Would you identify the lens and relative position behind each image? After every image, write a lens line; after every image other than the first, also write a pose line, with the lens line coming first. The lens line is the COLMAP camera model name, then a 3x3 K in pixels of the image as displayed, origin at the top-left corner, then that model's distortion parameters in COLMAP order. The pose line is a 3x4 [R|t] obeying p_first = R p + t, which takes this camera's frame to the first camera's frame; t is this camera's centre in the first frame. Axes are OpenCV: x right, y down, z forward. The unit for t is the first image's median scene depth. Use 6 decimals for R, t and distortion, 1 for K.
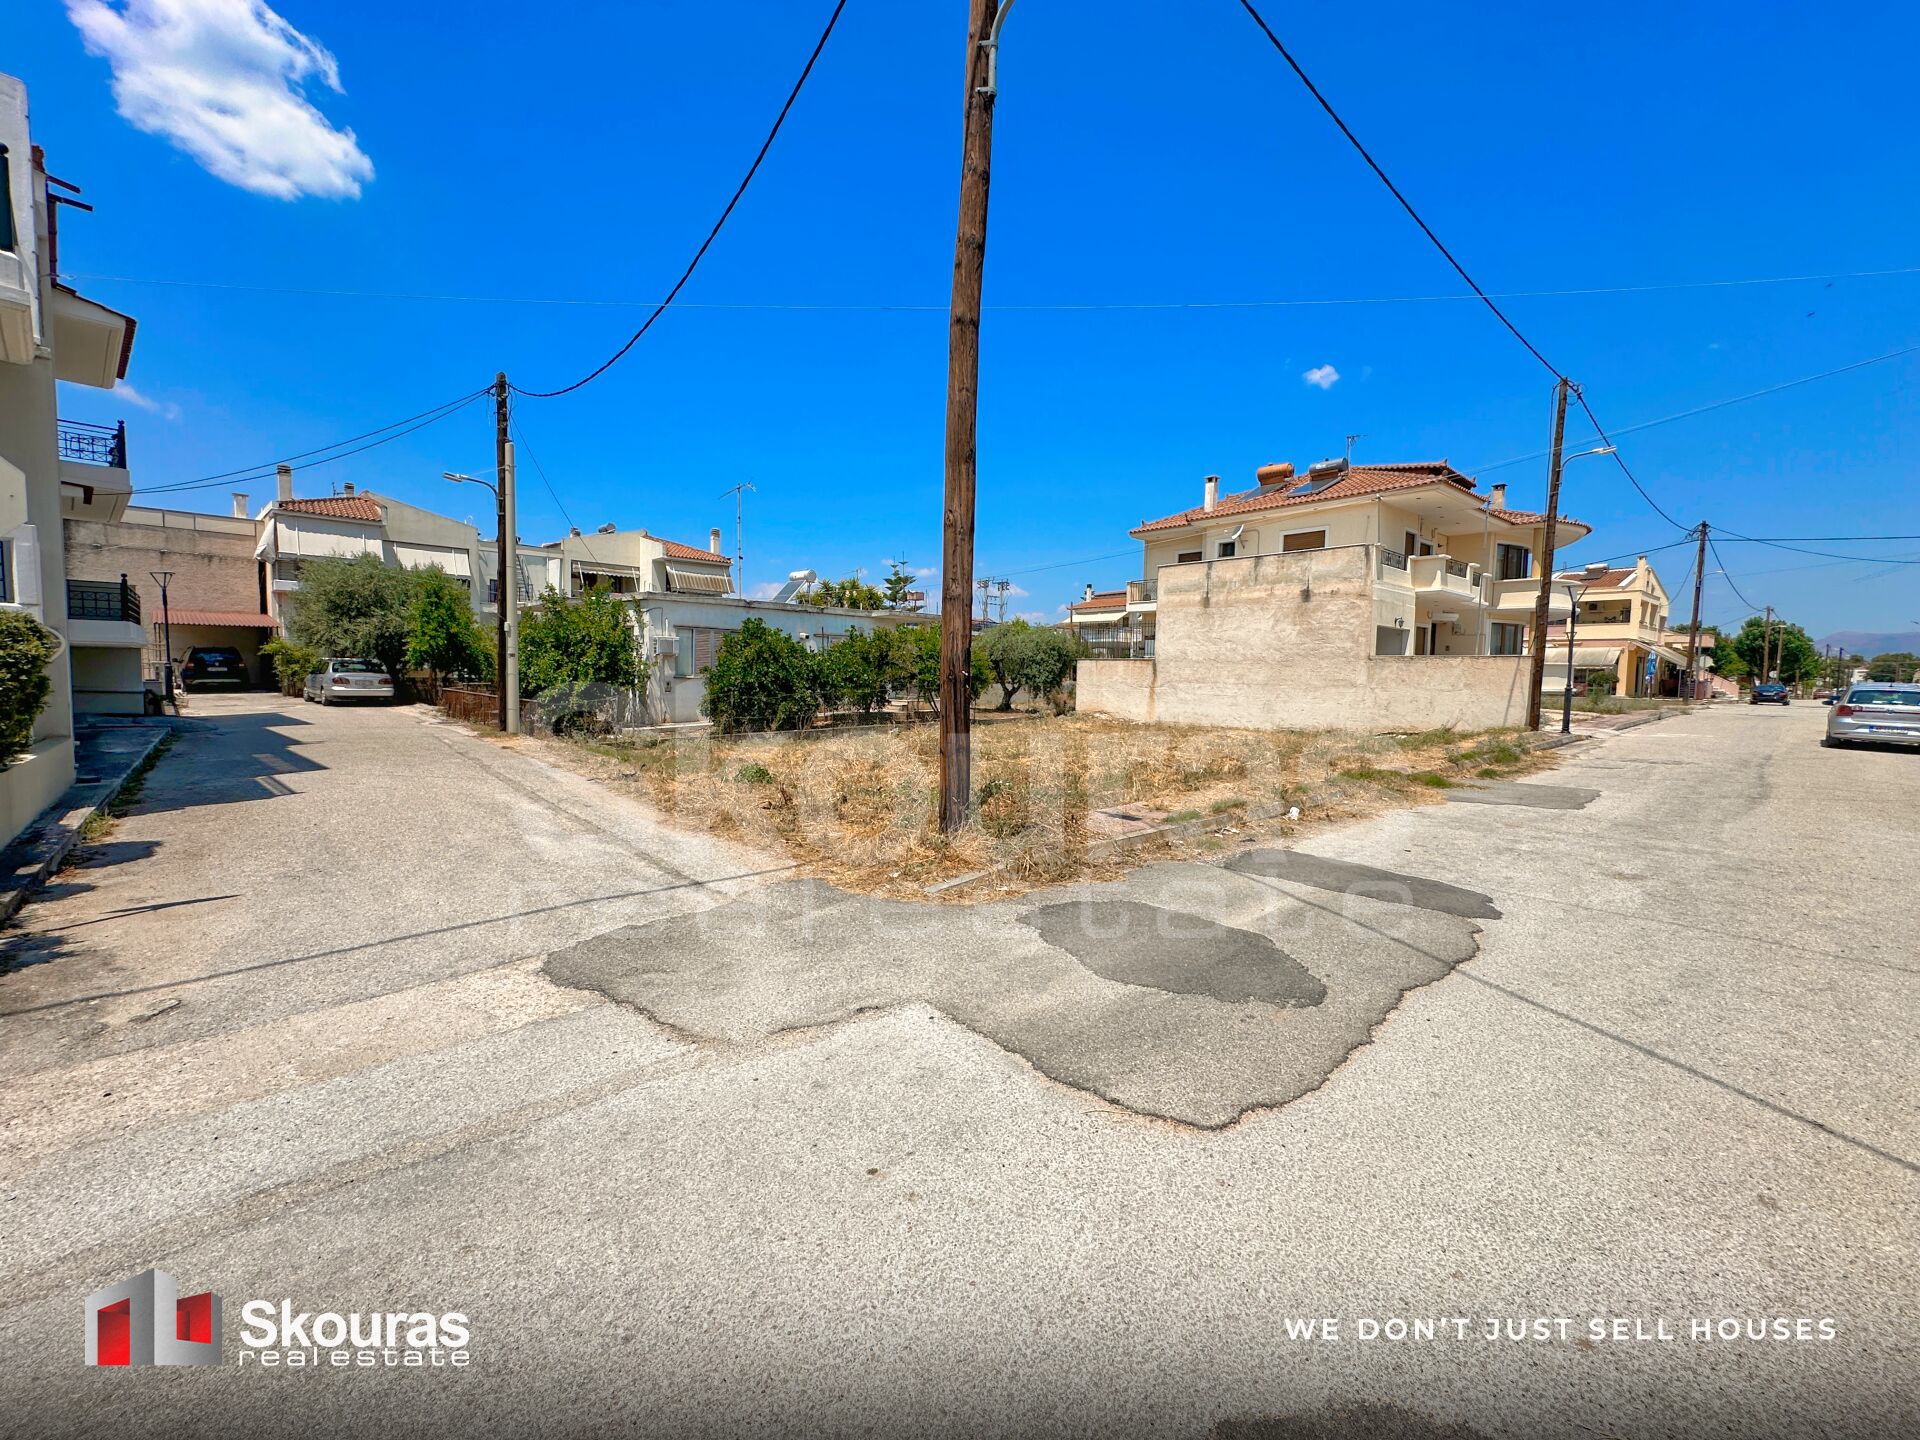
lens RADIAL K [[765.7, 0, 959.7], [0, 765.7, 716.7], [0, 0, 1]] dist [-0.001259, 0.000832]
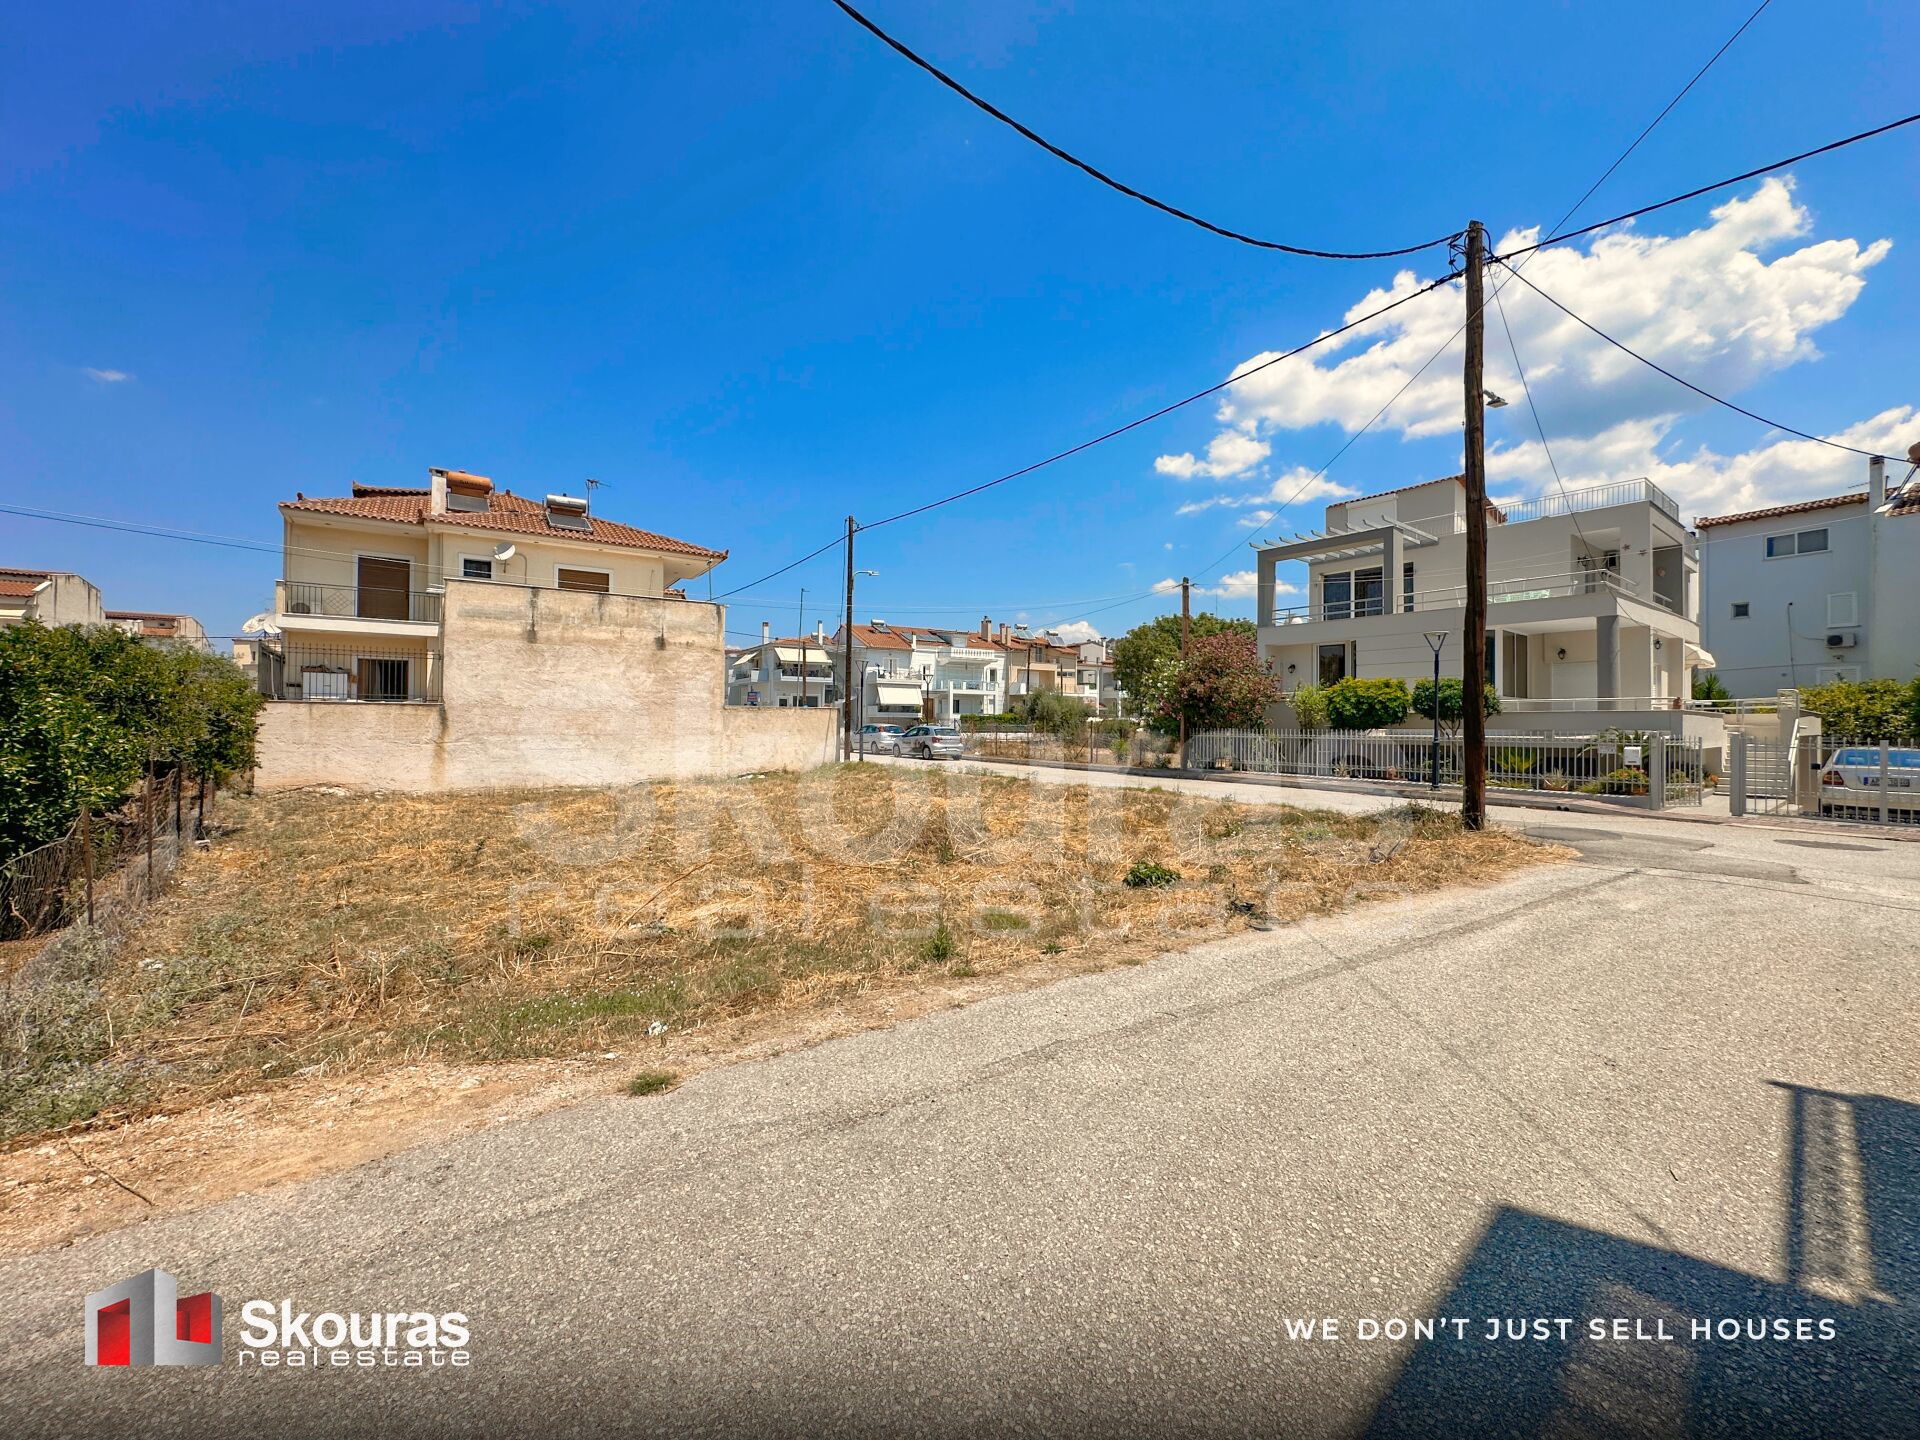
lens RADIAL K [[765.7, 0, 954.5], [0, 765.7, 728.8], [0, 0, 1]] dist [-0.001259, 0.000832]
pose [[0.129647, -0.021240, 0.991333, -0.464051], [0.055486, 0.998359, 0.014134, -0.039996], [-0.990007, 0.053173, 0.130613, 0.485232]]
